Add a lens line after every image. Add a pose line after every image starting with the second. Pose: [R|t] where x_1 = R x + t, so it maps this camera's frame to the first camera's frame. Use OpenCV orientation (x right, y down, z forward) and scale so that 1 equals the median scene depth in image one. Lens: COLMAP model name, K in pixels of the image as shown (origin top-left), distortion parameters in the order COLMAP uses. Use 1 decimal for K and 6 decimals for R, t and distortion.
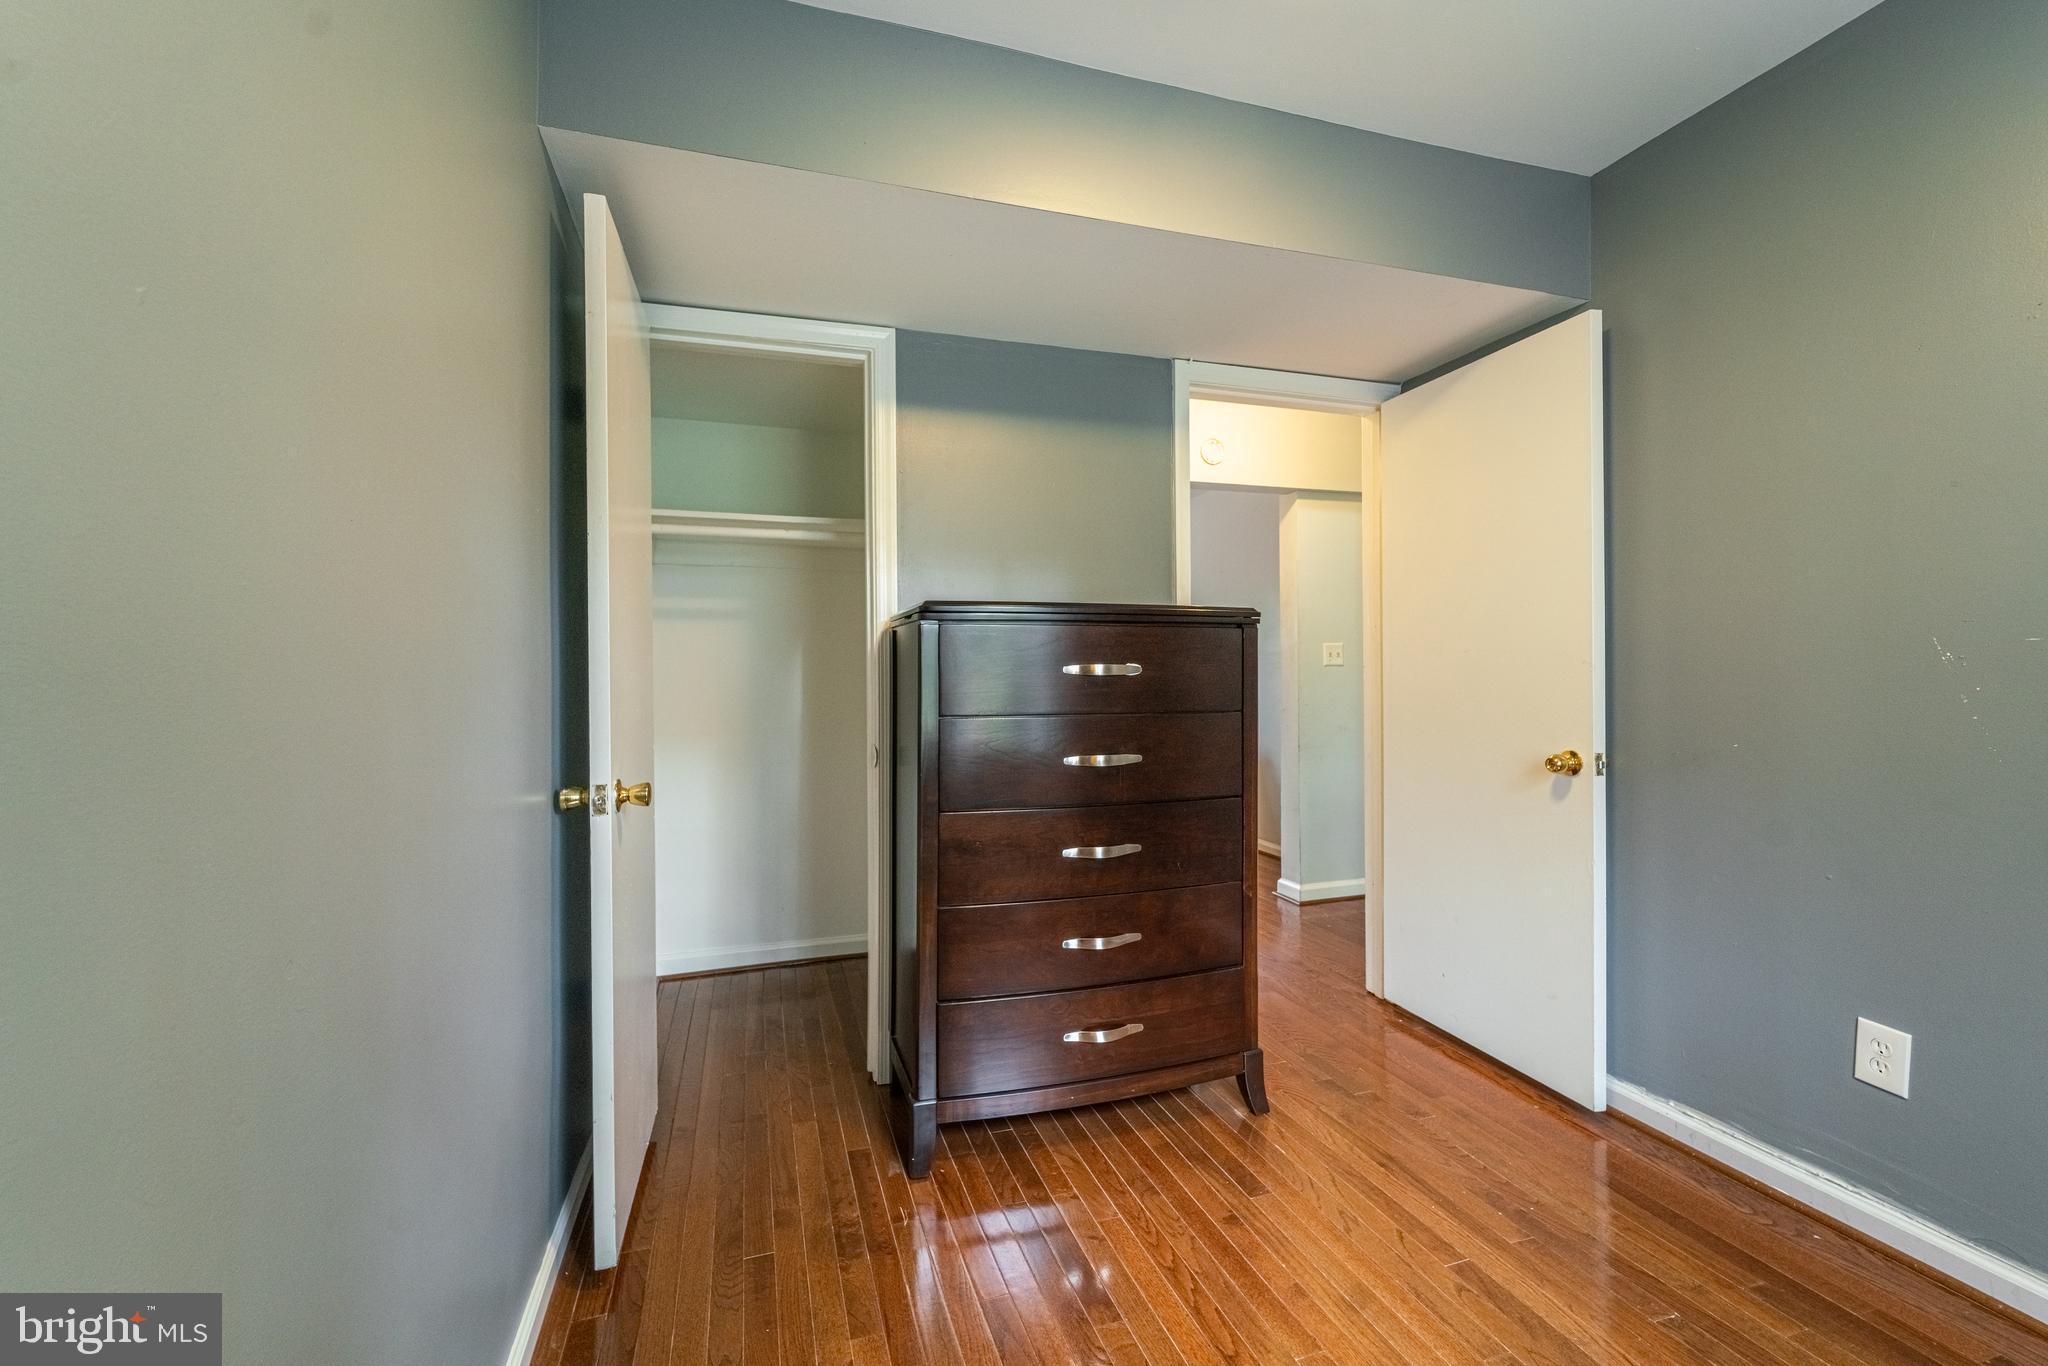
lens RADIAL K [[832.1, 0, 981.1], [0, 832.1, 663.4], [0, 0, 1]] dist [-0.001188, -0.000526]
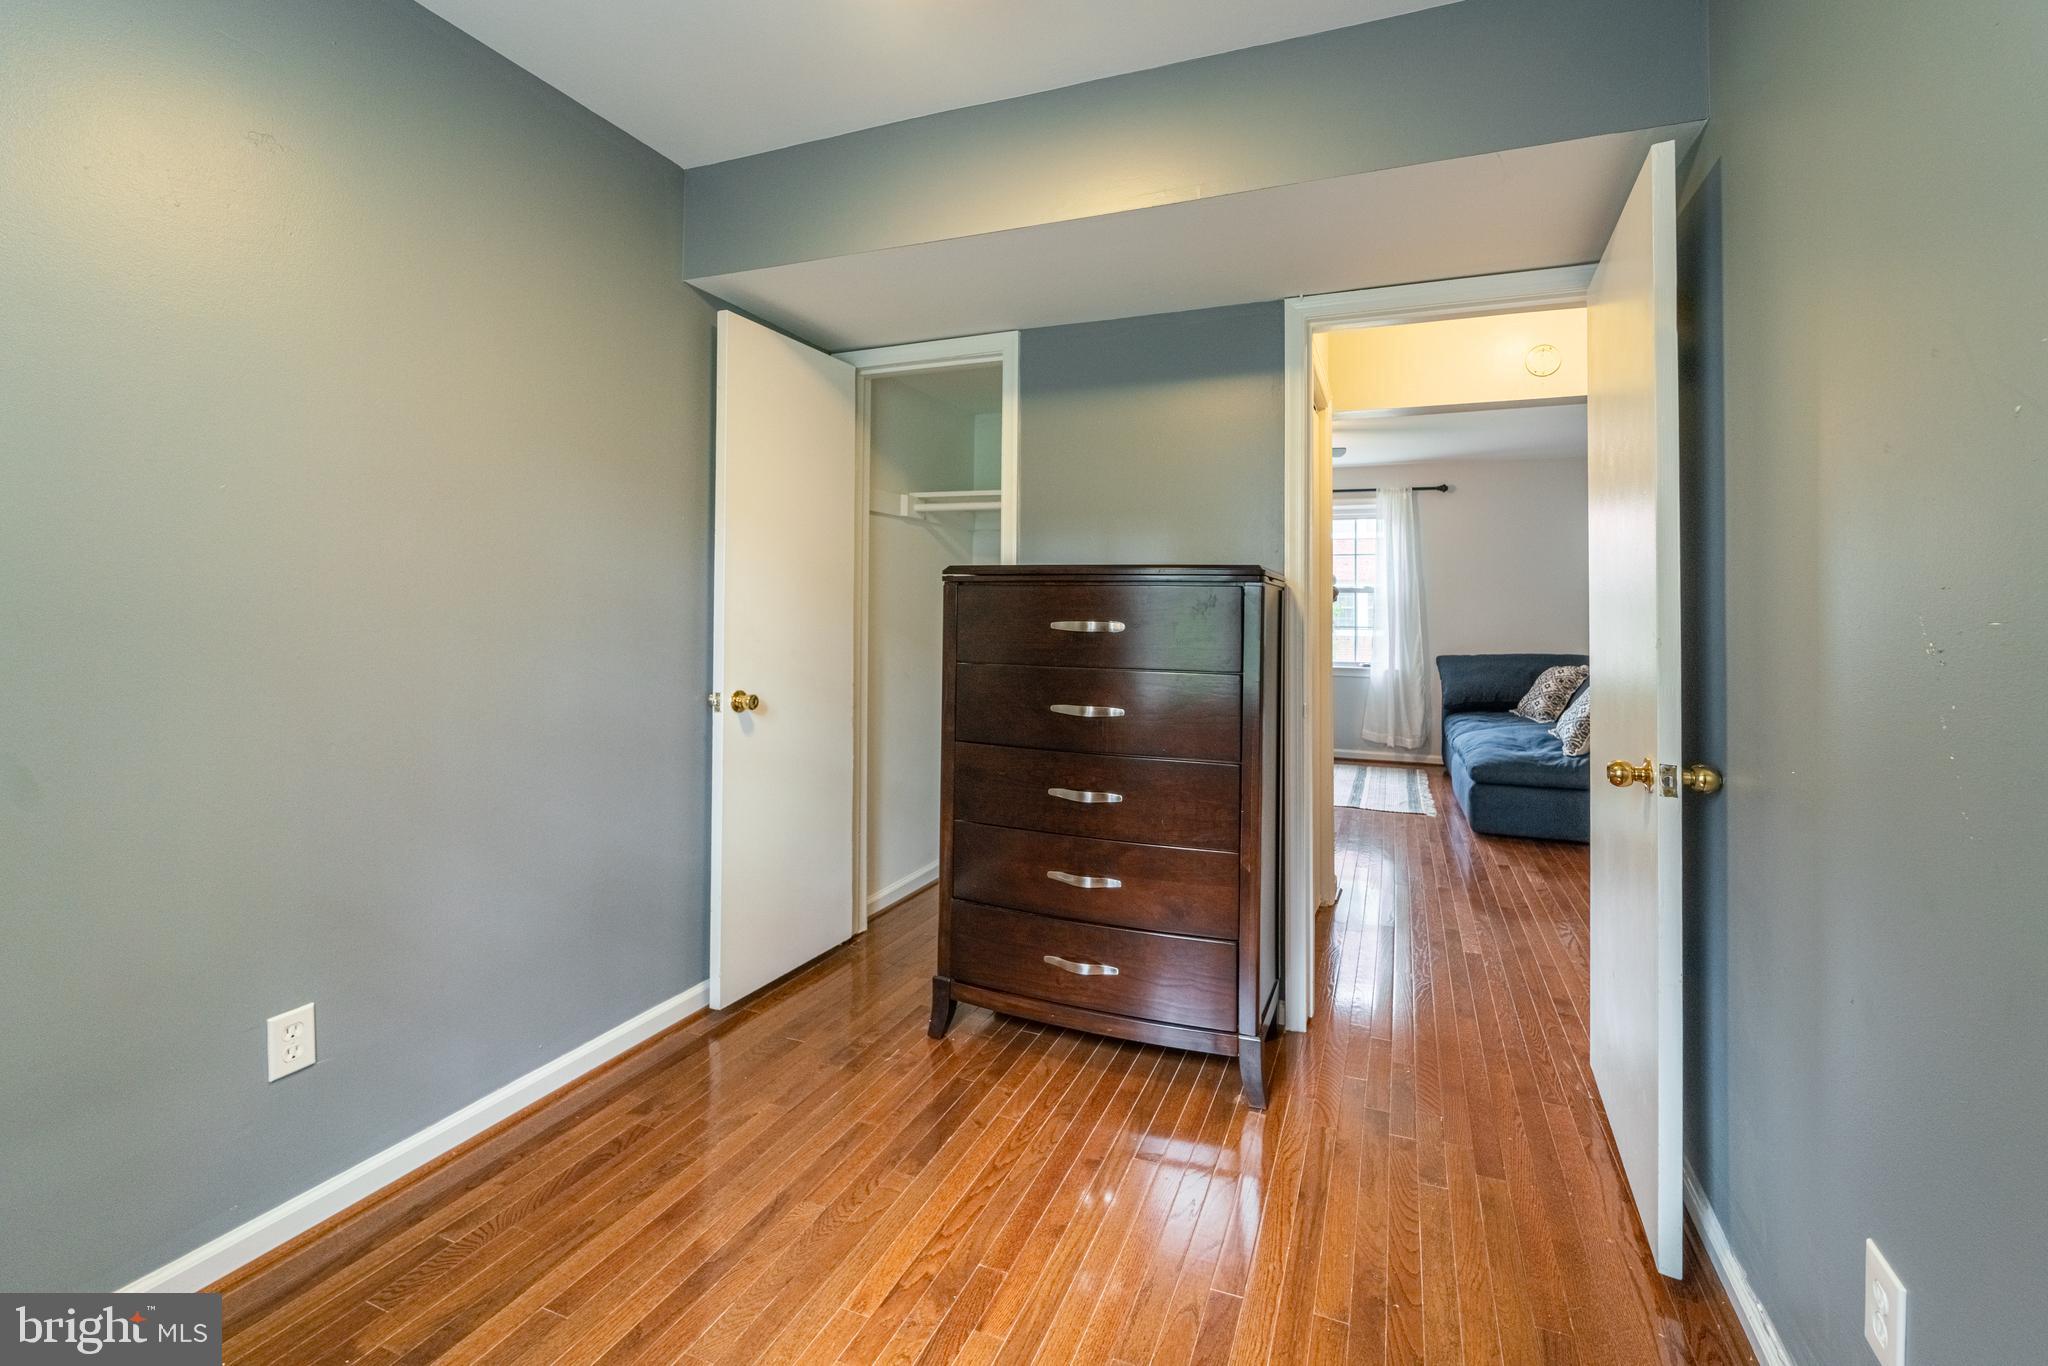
lens RADIAL K [[832.1, 0, 1081.3], [0, 832.1, 608.1], [0, 0, 1]] dist [-0.001188, -0.000526]
pose [[0.796193, 0.012065, -0.604922, 0.796204], [-0.014867, 0.999889, 0.000375, -0.015596], [0.604860, 0.008695, 0.796285, 0.146330]]
